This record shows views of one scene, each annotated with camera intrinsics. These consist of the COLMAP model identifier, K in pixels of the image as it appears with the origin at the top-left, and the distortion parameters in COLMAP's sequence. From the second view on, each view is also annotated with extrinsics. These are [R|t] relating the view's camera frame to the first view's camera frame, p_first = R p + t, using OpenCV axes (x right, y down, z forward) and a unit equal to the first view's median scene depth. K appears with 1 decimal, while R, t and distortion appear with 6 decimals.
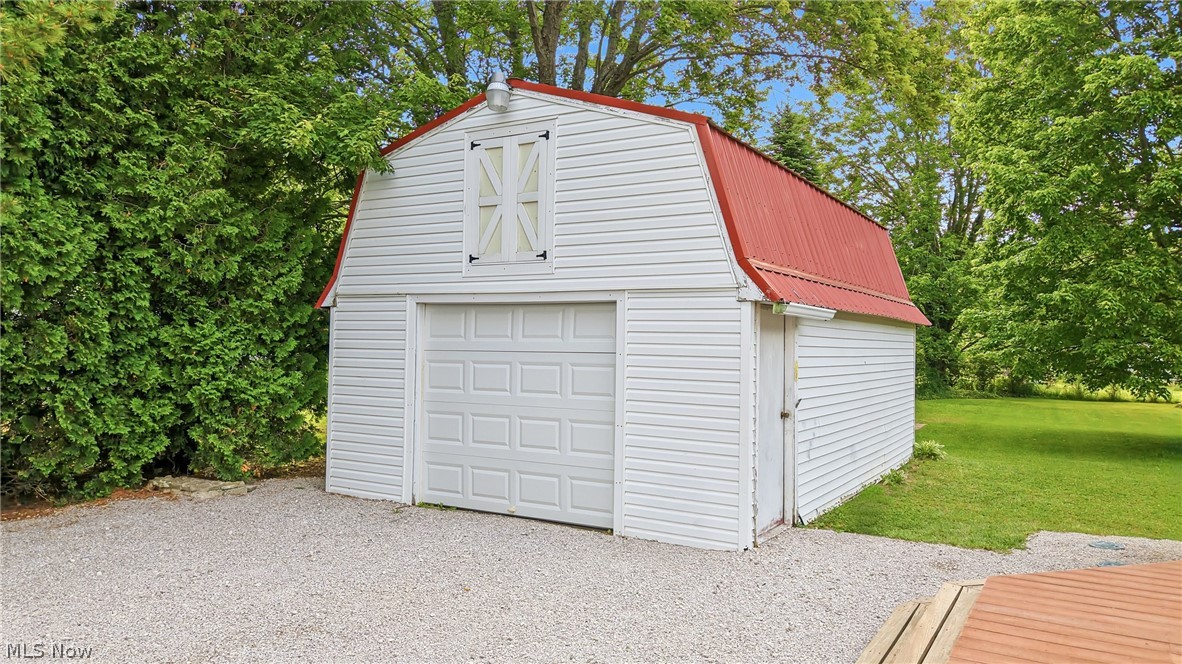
lens RADIAL K [[819.1, 0, 584.6], [0, 819.1, 331.8], [0, 0, 1]] dist [-0.003796, -0.001421]
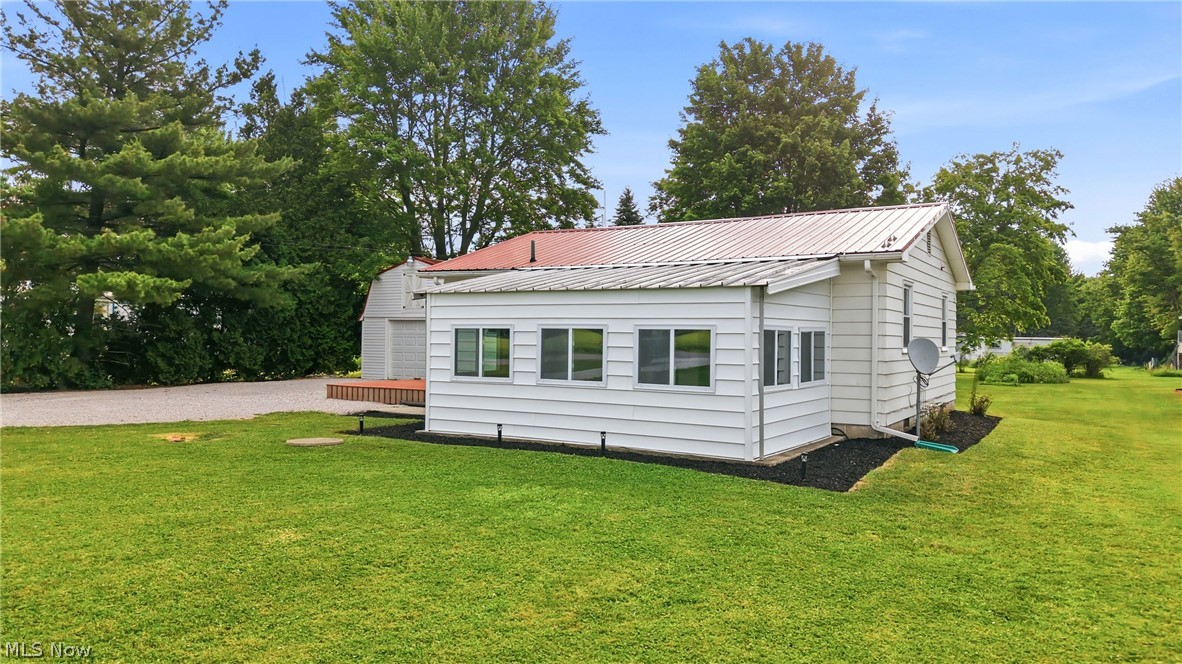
lens RADIAL K [[819.1, 0, 597.8], [0, 819.1, 334.5], [0, 0, 1]] dist [-0.003796, -0.001421]
pose [[0.999913, -0.001391, -0.013108, 0.674787], [0.001536, 0.999937, 0.011086, -0.012174], [0.013092, -0.011105, 0.999853, -2.261872]]
